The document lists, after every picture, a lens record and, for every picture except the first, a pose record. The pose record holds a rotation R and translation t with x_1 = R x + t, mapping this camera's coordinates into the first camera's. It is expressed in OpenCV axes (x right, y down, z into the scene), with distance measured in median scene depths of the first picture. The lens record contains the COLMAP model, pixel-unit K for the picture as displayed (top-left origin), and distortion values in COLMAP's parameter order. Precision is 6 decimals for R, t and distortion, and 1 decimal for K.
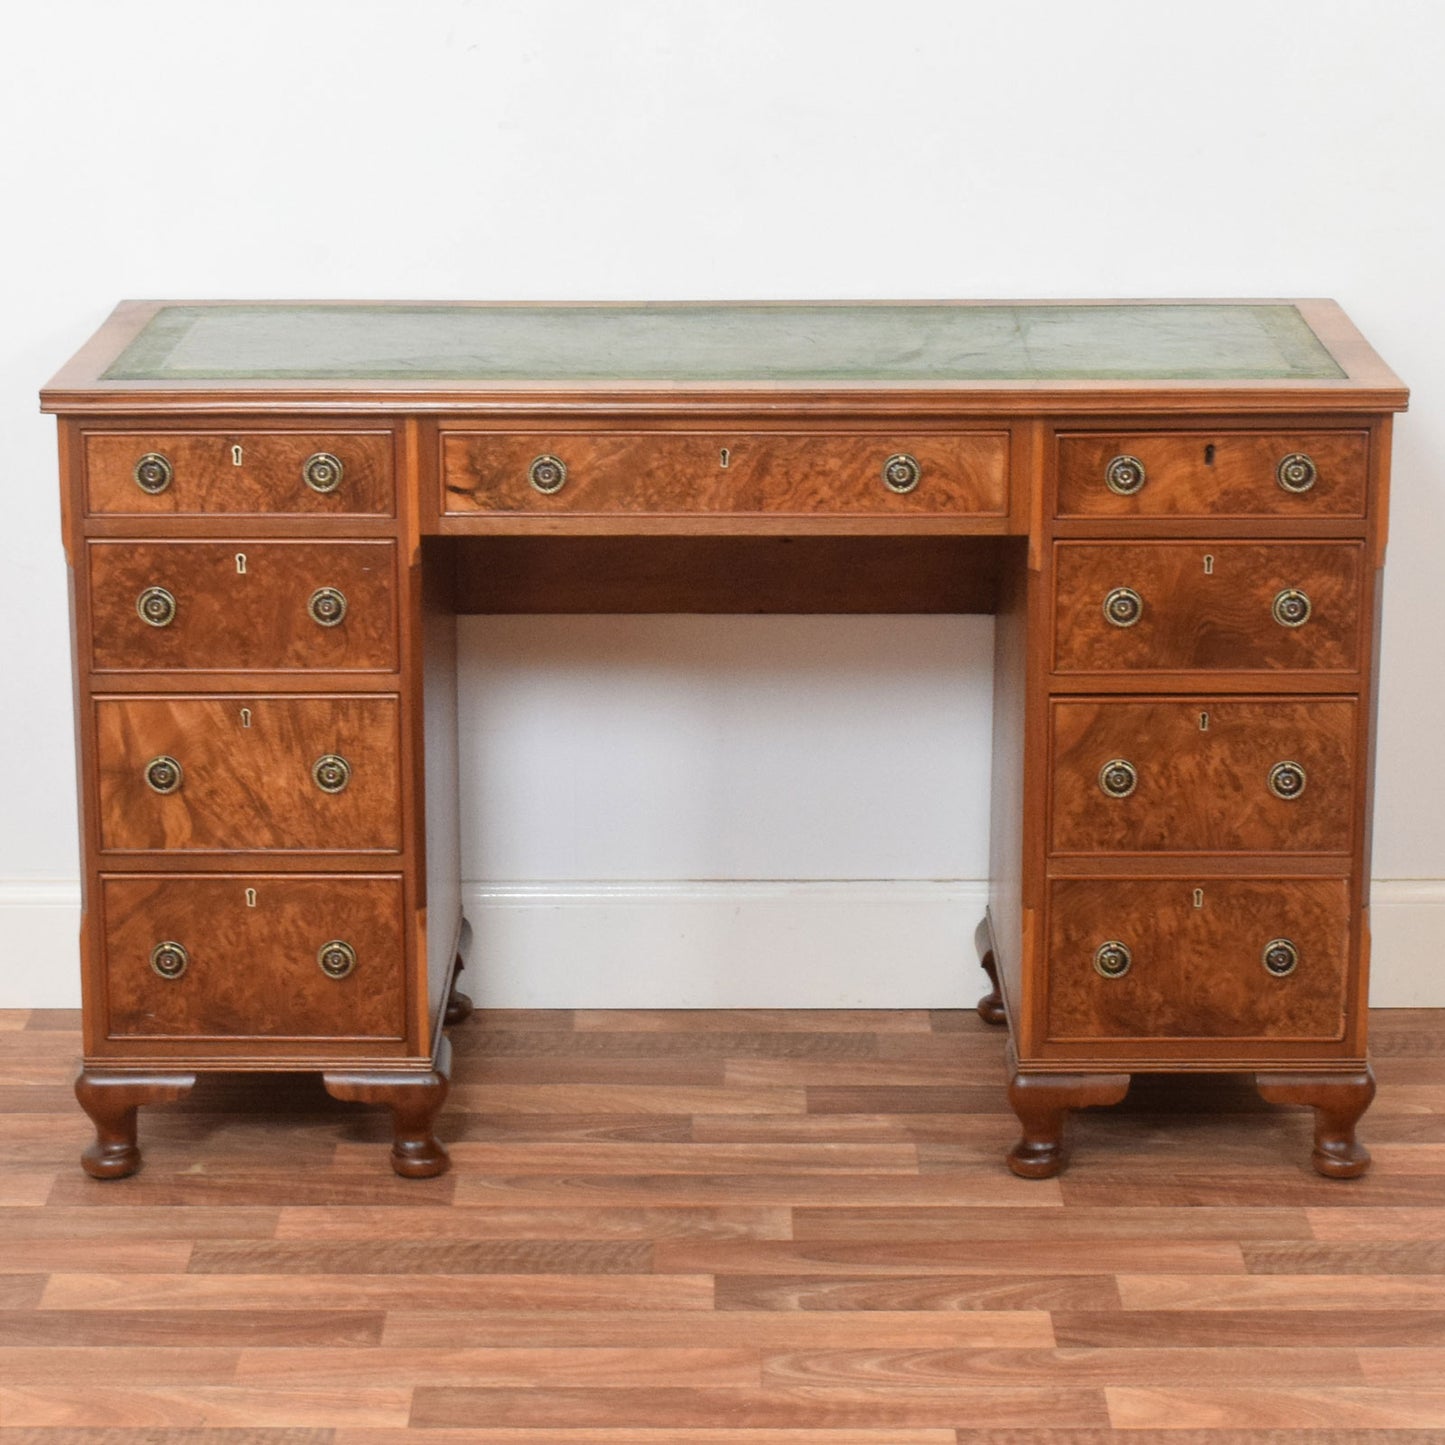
lens RADIAL K [[4116.2, 0, 695.9], [0, 4116.2, 677.7], [0, 0, 1]] dist [-0.058877, 0.000000]
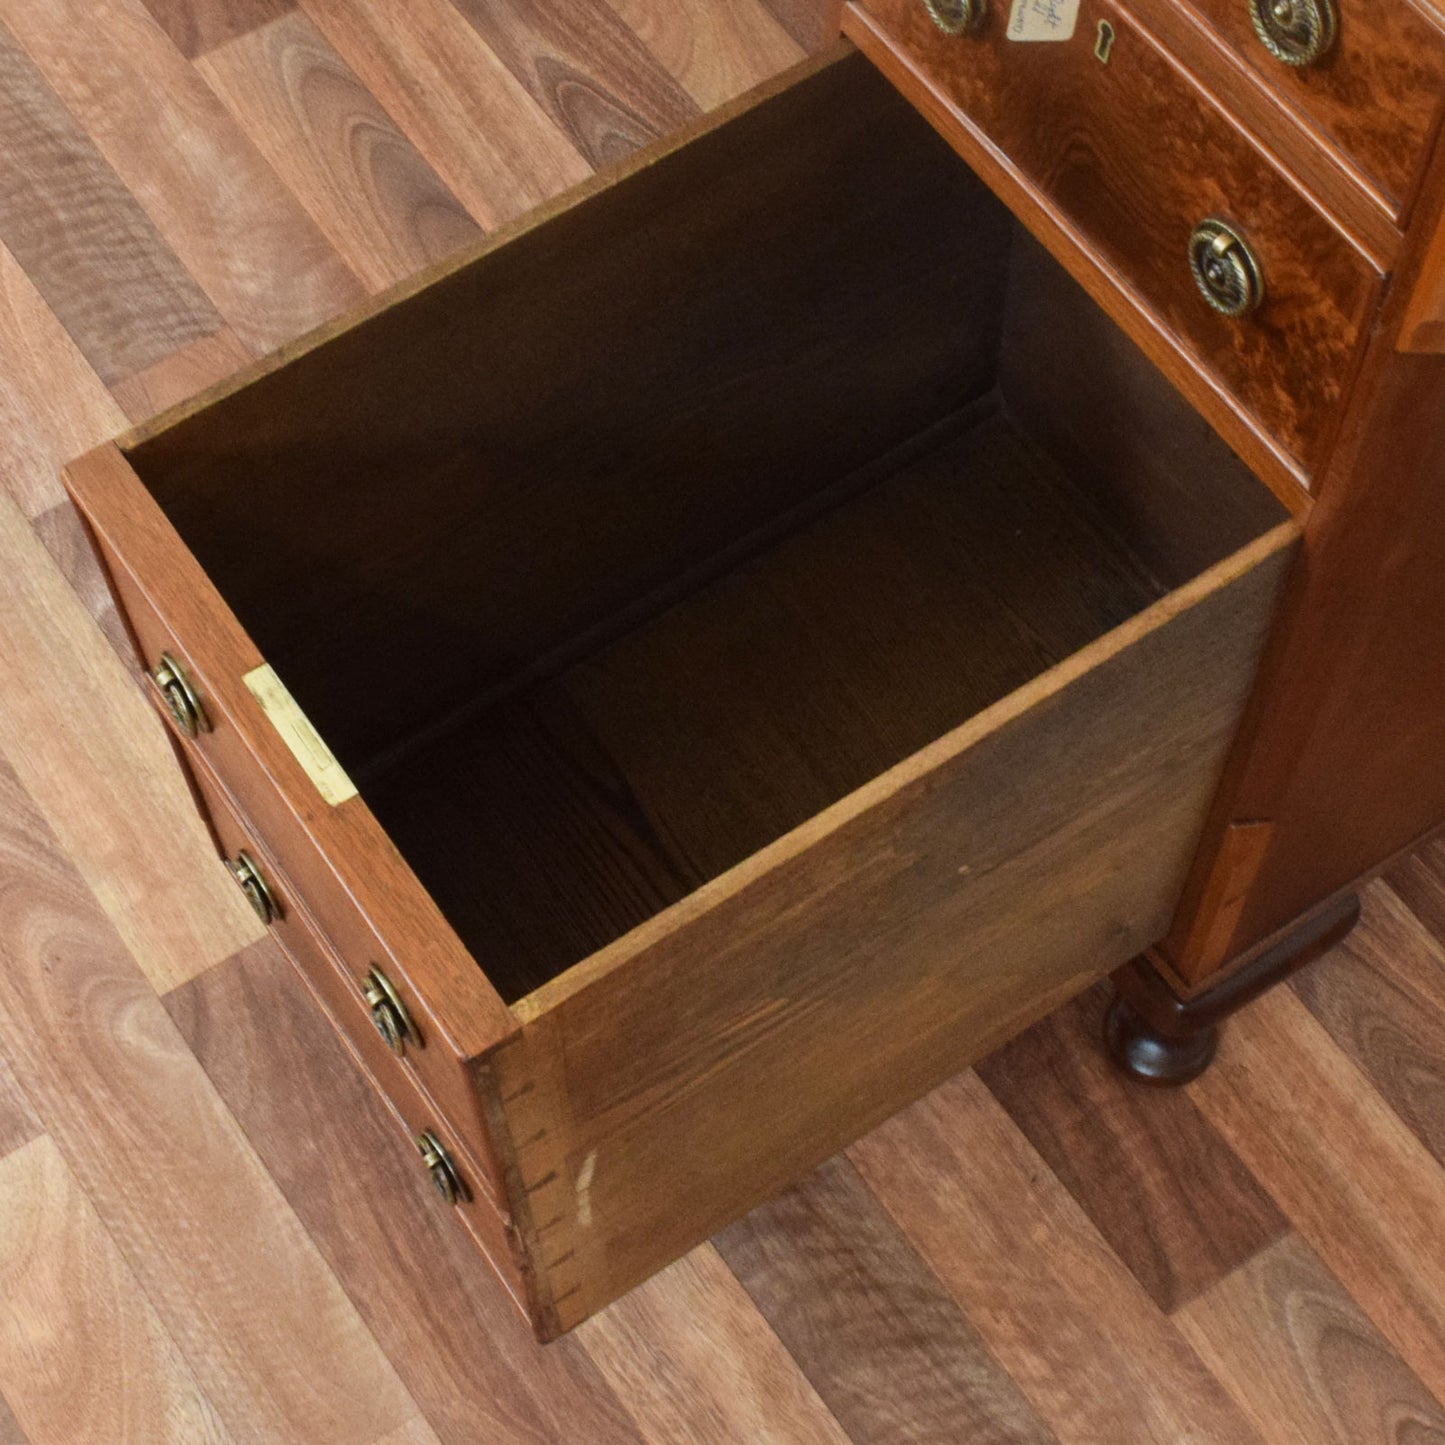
lens RADIAL K [[2893.1, 0, 684.8], [0, 2893.1, 698.1], [0, 0, 1]] dist [-0.017276, 0.000000]
pose [[0.567448, 0.714729, -0.408859, 0.251057], [-0.217652, 0.609079, 0.762660, -0.181715], [0.794123, -0.343781, 0.501183, 0.811325]]
